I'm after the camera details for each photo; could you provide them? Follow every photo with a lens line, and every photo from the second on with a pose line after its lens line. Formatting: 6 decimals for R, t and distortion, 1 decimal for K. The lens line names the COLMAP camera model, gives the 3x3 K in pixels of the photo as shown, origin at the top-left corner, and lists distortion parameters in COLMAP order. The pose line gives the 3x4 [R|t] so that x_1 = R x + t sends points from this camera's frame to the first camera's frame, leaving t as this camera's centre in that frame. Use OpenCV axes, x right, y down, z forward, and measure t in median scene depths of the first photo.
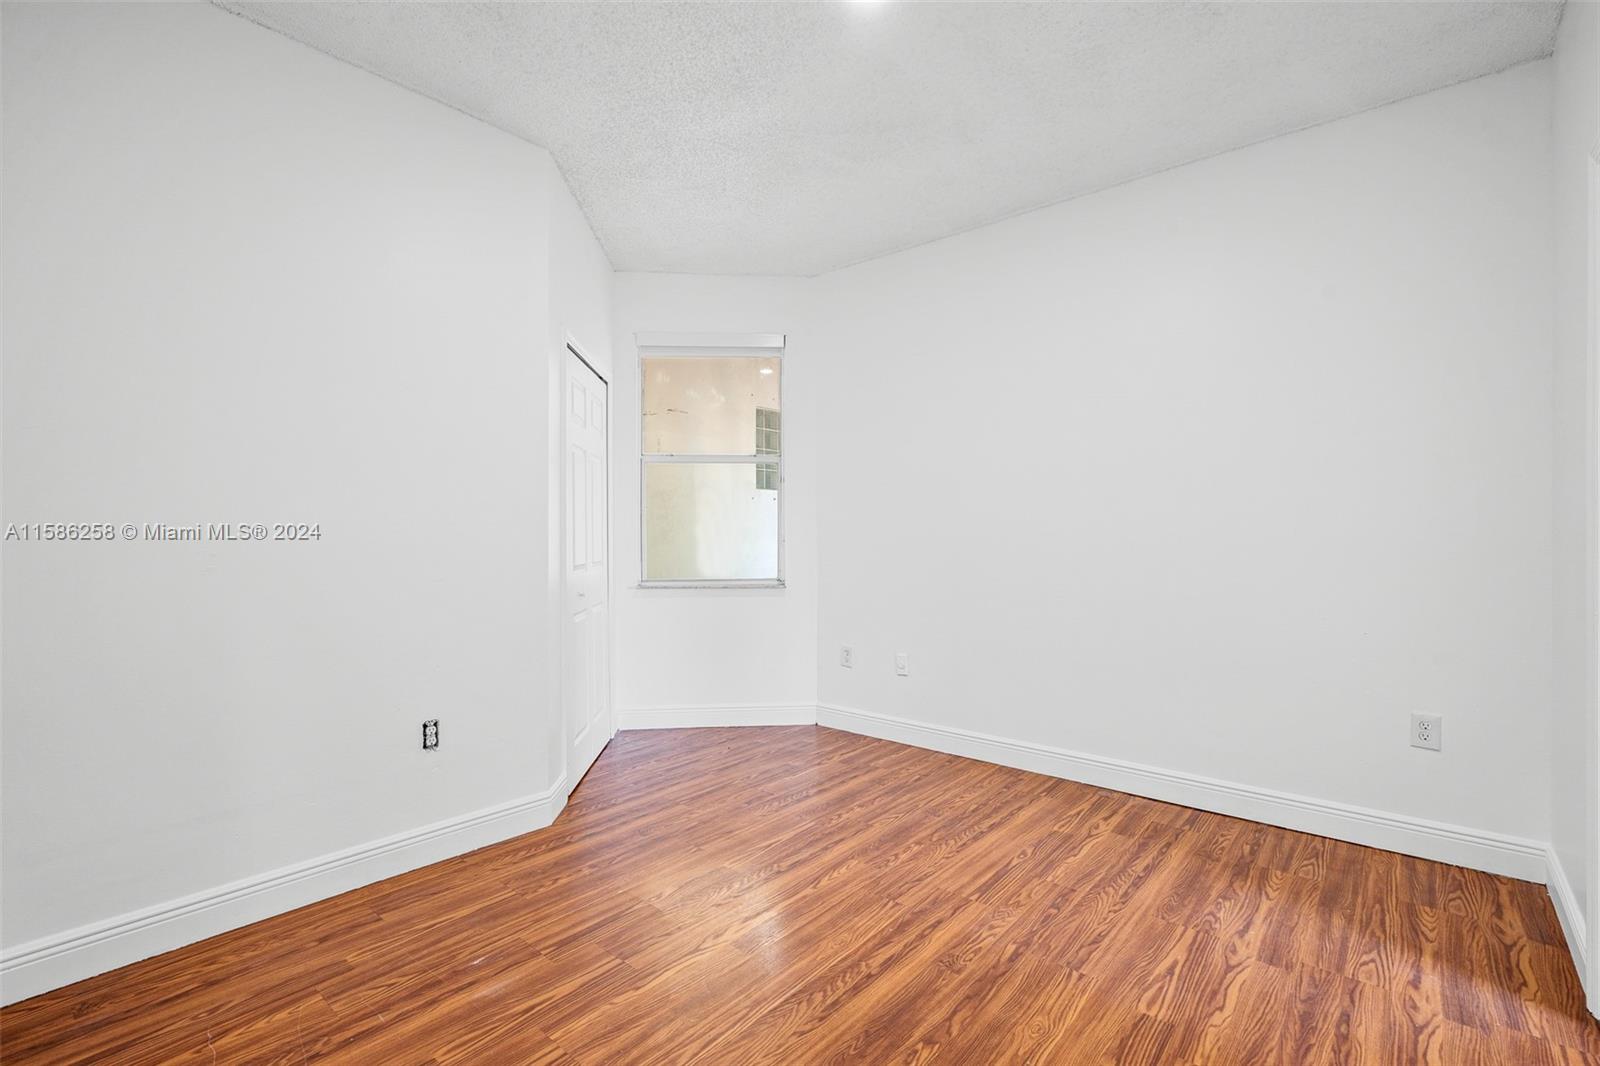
lens RADIAL K [[723.7, 0, 799.6], [0, 723.7, 532.3], [0, 0, 1]] dist [-0.005160, 0.001256]
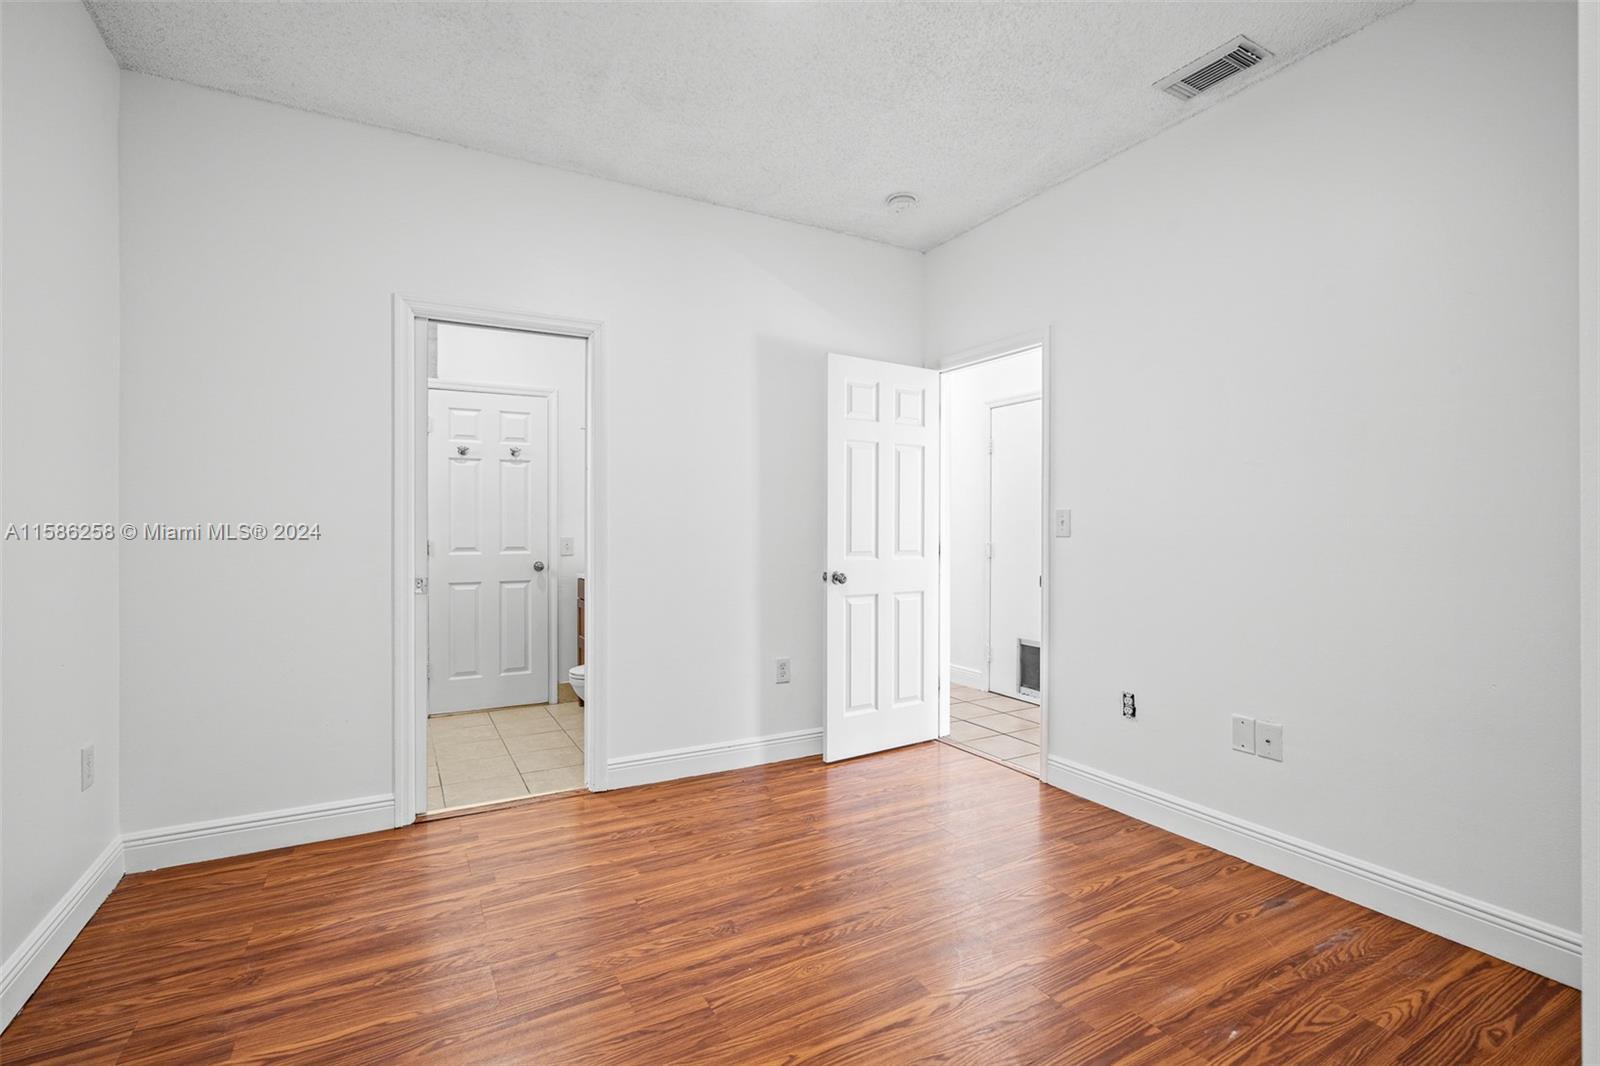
lens RADIAL K [[723.7, 0, 798.7], [0, 723.7, 532.1], [0, 0, 1]] dist [-0.005160, 0.001256]
pose [[-0.938738, 0.001849, 0.344626, -0.251570], [0.002790, 0.999994, 0.002237, 0.004984], [-0.344619, 0.003061, -0.938737, 1.895085]]
